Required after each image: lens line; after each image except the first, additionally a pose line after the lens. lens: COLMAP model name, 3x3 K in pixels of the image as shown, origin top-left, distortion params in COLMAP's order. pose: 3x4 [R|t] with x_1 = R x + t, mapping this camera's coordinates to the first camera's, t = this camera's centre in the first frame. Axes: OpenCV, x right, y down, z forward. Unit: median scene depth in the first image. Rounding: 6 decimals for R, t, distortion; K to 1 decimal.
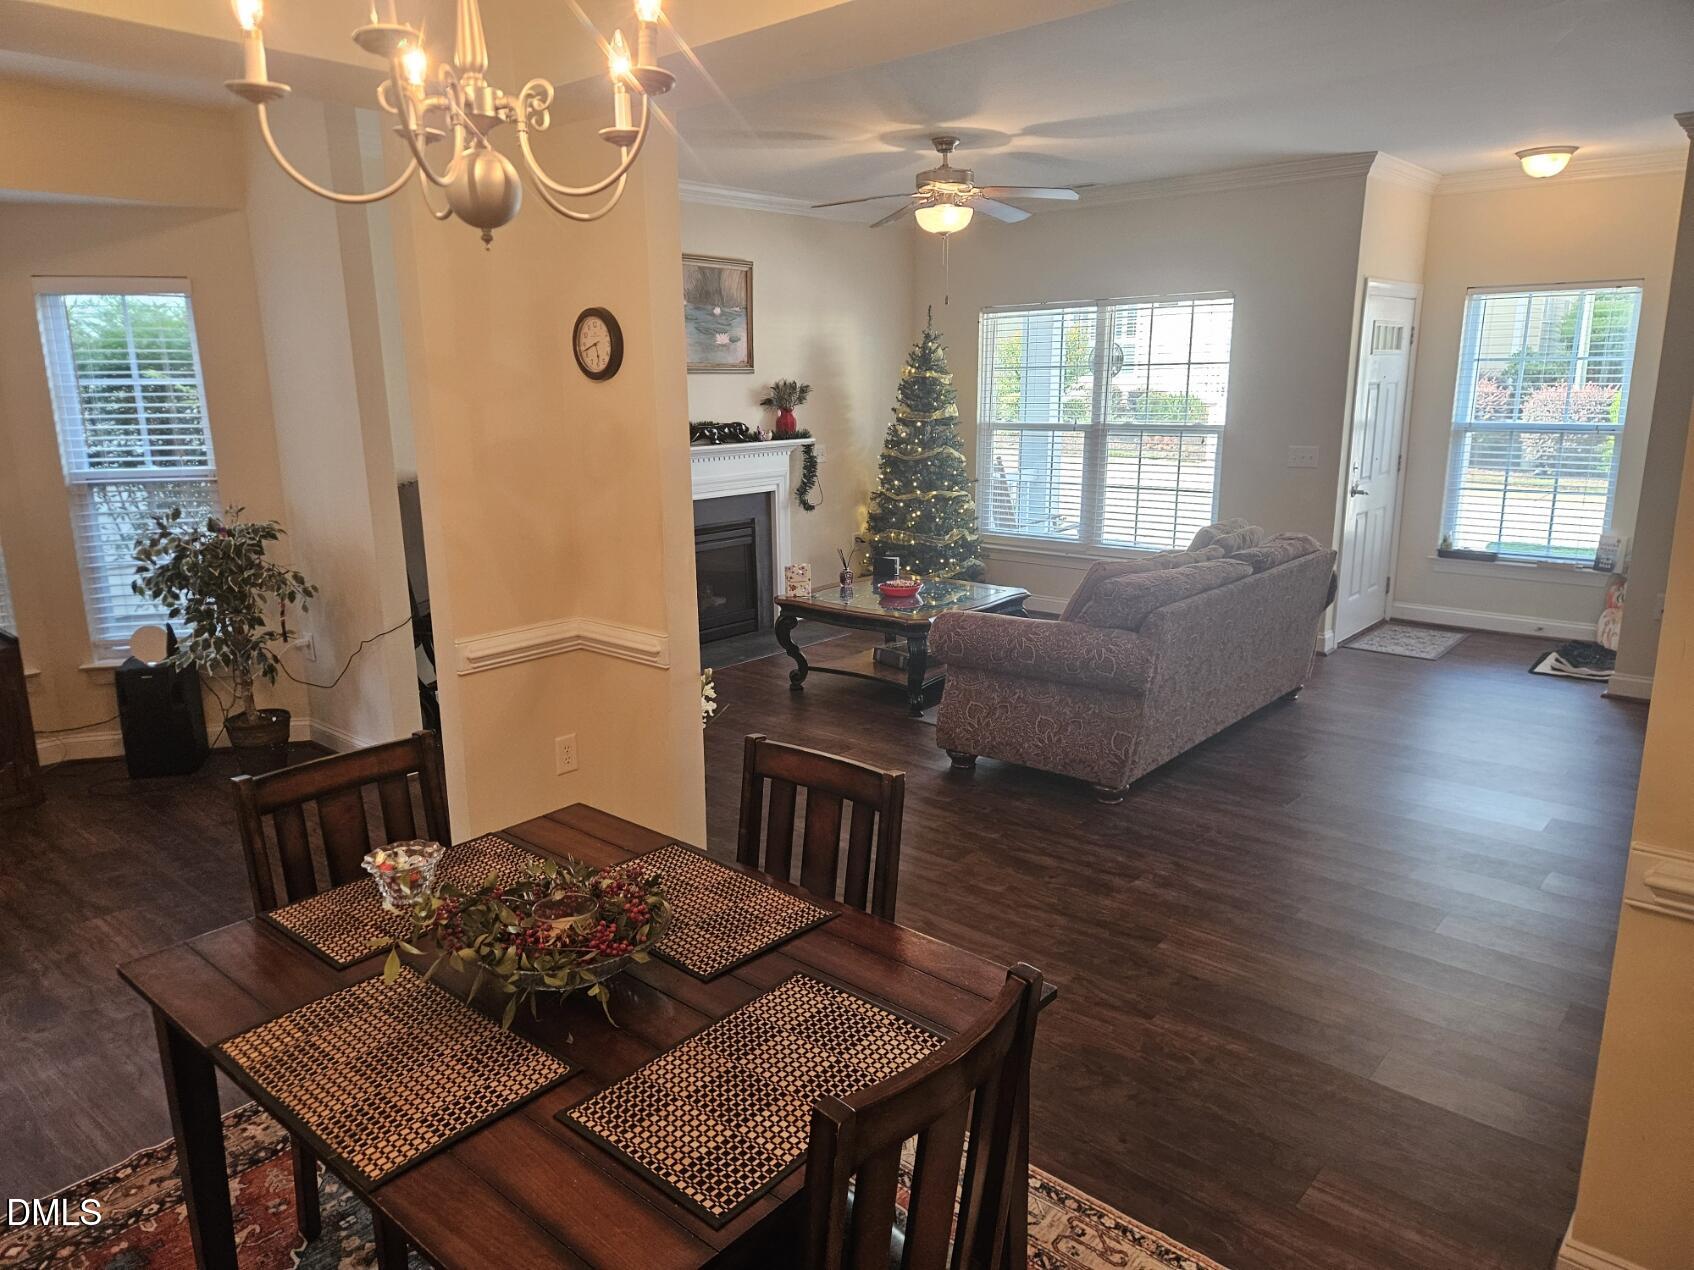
lens RADIAL K [[1122.2, 0, 847.0], [0, 1122.2, 635.0], [0, 0, 1]] dist [0.003190, 0.000129]
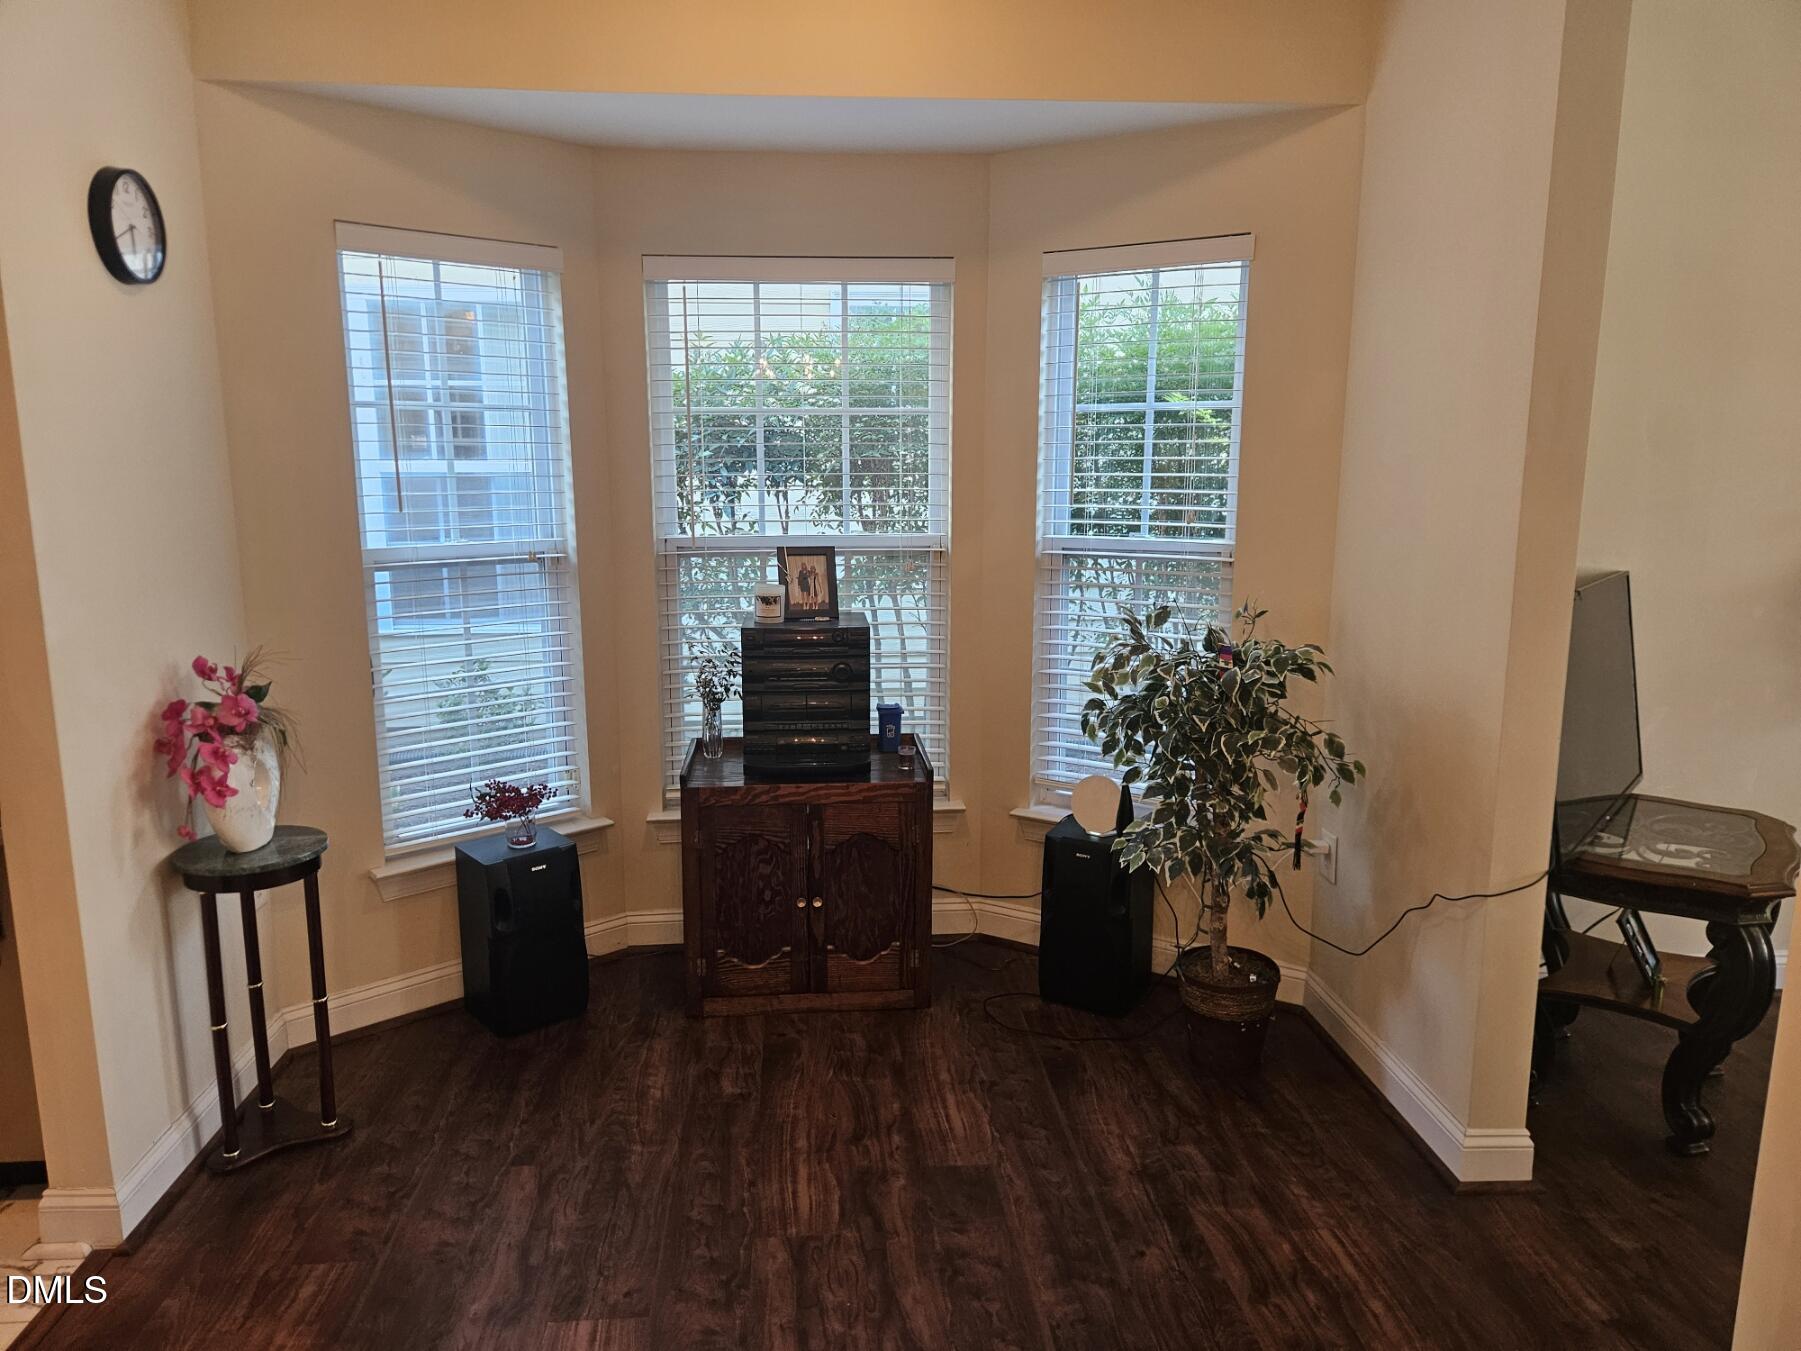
lens RADIAL K [[1213.9, 0, 900.5], [0, 1213.9, 675.5], [0, 0, 1]] dist [0.098401, -0.000237]
pose [[0.713880, 0.137160, -0.686704, -0.229576], [-0.163696, 0.986147, 0.026796, -0.067416], [0.680866, 0.093282, 0.726443, 0.407924]]
